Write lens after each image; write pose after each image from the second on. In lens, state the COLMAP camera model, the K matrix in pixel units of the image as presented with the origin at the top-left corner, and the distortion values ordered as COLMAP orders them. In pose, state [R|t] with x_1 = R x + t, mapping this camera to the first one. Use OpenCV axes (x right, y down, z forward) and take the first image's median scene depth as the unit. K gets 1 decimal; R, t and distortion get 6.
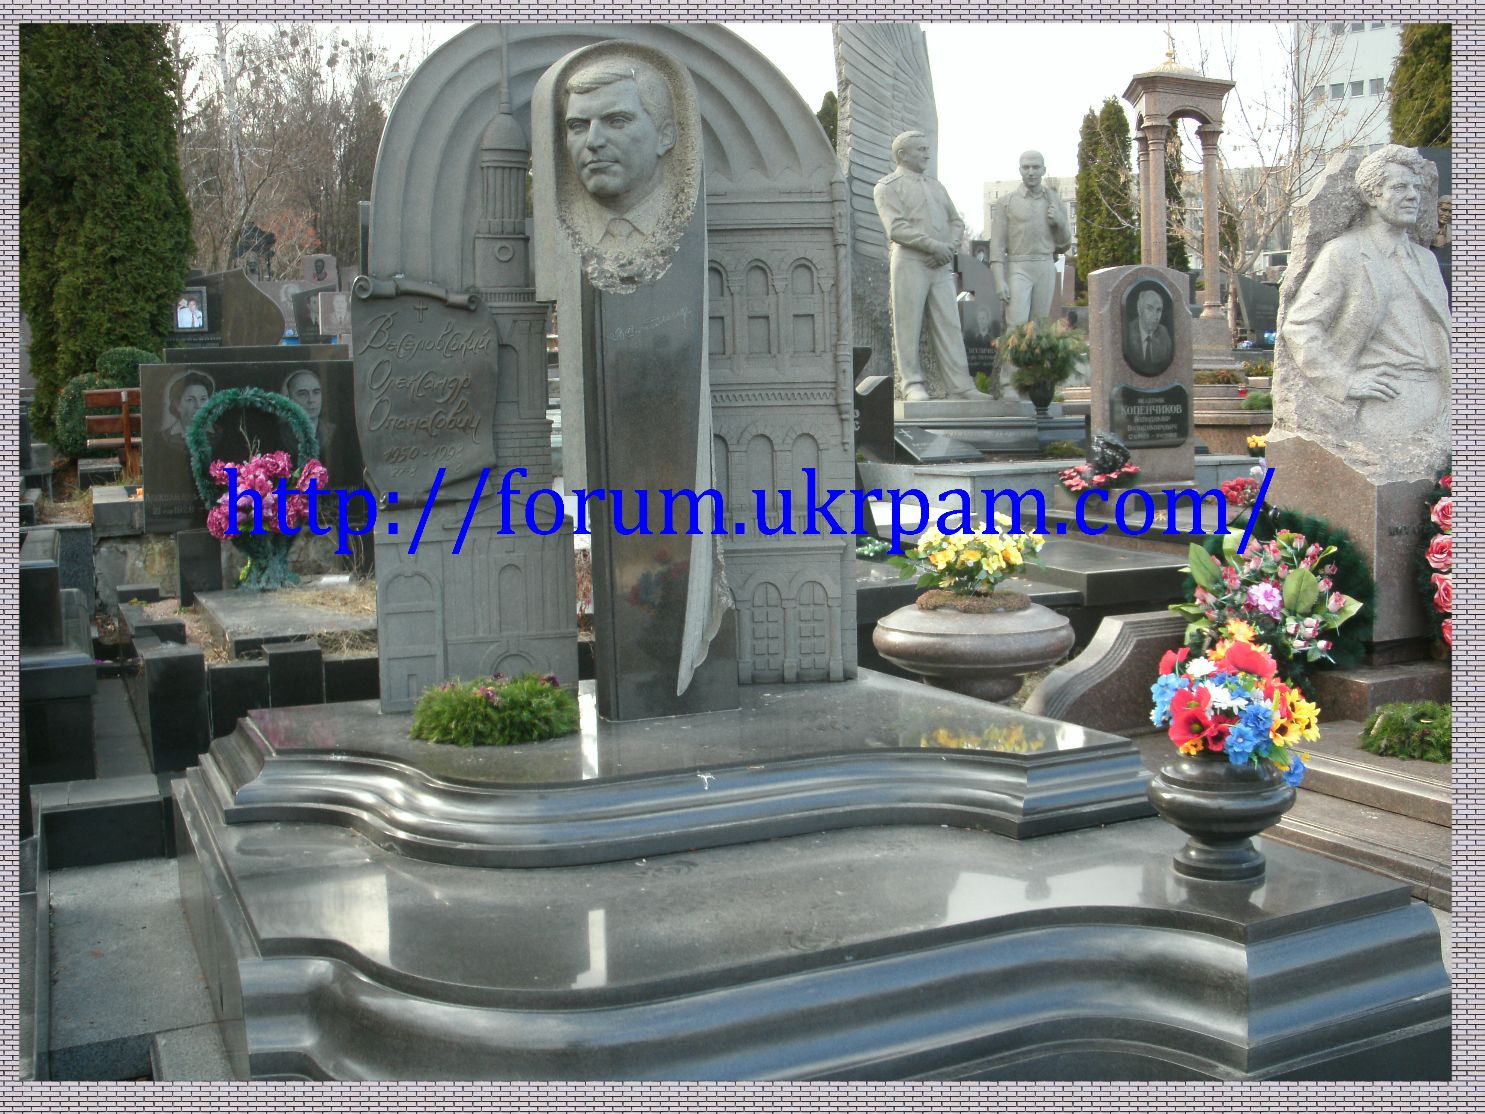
lens RADIAL K [[1558.0, 0, 769.8], [0, 1558.0, 564.9], [0, 0, 1]] dist [-0.323953, 0.465531]
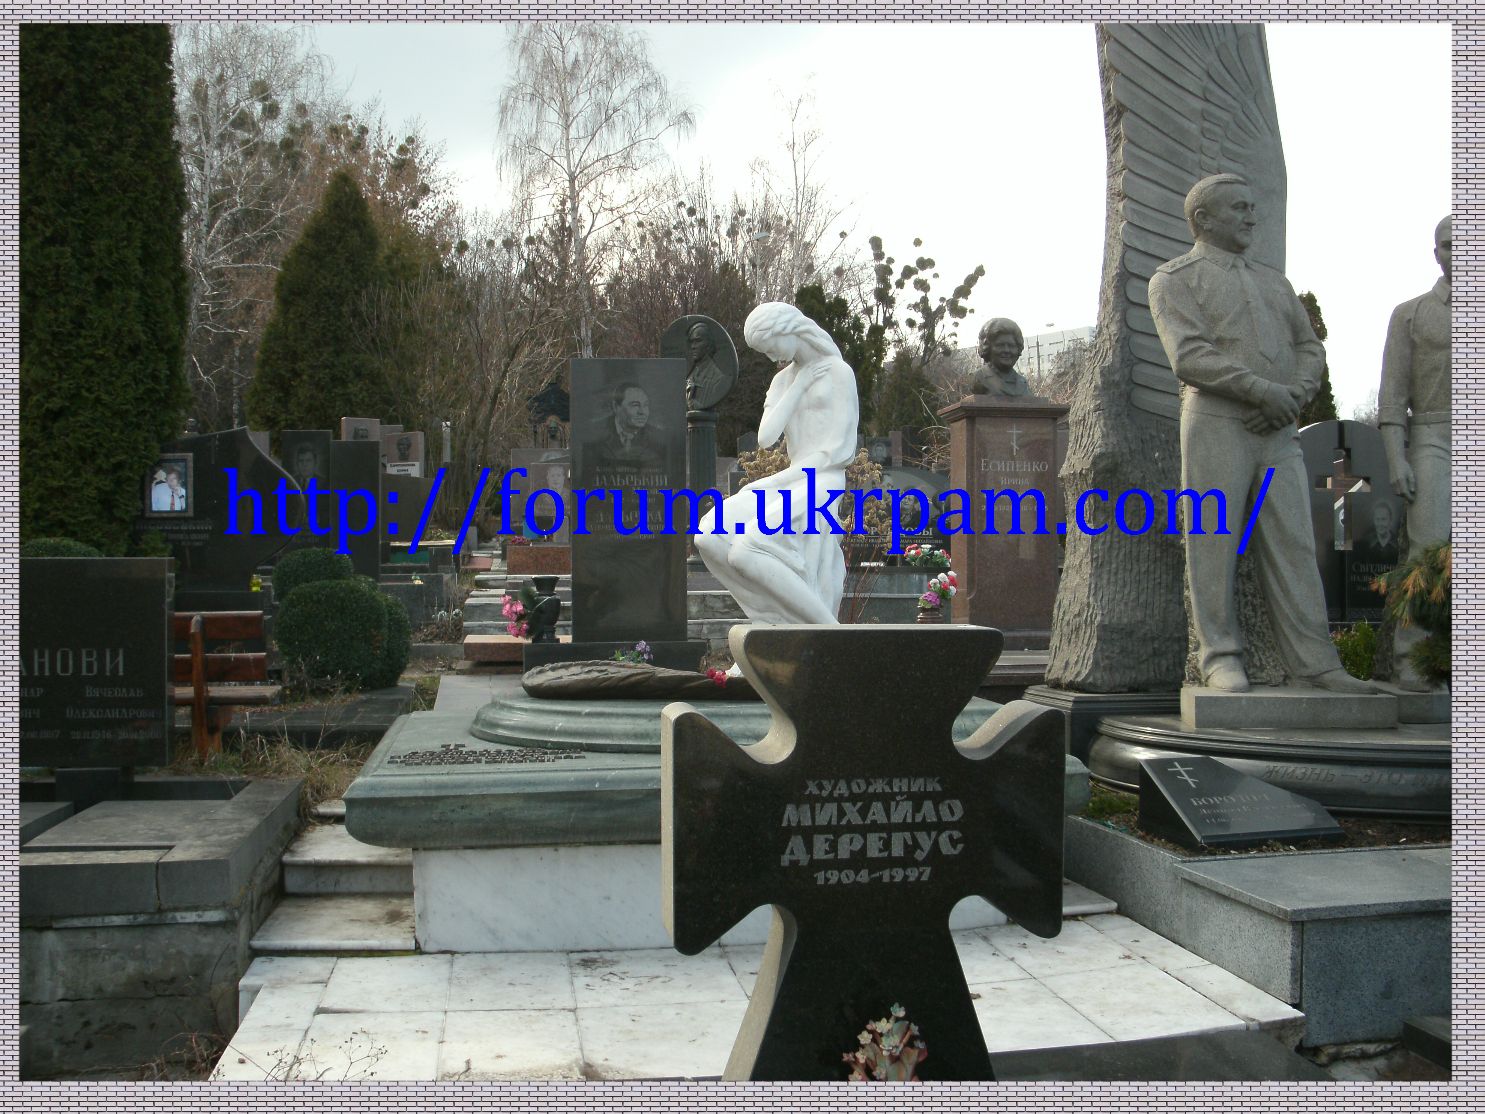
lens RADIAL K [[1558.0, 0, 769.8], [0, 1558.0, 564.9], [0, 0, 1]] dist [-0.323953, 0.465531]
pose [[0.964227, 0.021739, -0.264185, 0.074165], [-0.051594, 0.992962, -0.106604, -0.078267], [0.260008, 0.116421, 0.958562, 0.428058]]
